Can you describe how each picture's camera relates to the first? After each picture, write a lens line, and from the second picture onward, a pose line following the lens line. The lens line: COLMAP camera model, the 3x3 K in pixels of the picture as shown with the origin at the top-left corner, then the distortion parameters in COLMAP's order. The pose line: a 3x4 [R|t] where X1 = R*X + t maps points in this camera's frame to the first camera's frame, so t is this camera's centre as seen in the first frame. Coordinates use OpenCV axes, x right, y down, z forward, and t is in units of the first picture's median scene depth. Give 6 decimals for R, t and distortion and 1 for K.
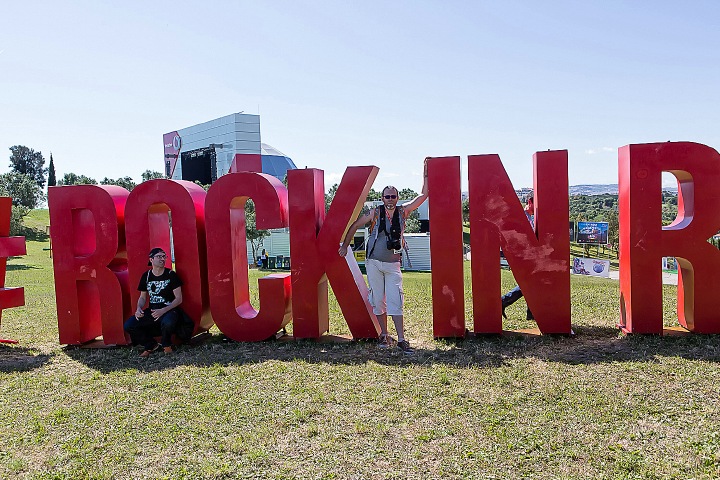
lens RADIAL K [[583.6, 0, 360.0], [0, 583.6, 240.0], [0, 0, 1]] dist [-0.009822, -0.001257]
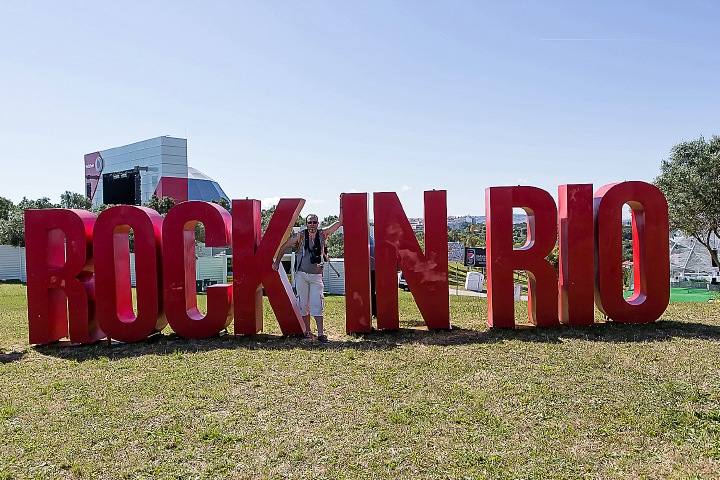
lens RADIAL K [[583.6, 0, 360.0], [0, 583.6, 240.0], [0, 0, 1]] dist [-0.009822, -0.001257]
pose [[0.992150, 0.012629, 0.124414, -0.006224], [-0.007071, 0.998961, -0.045015, 0.020423], [-0.124853, 0.043782, 0.991209, -0.279675]]
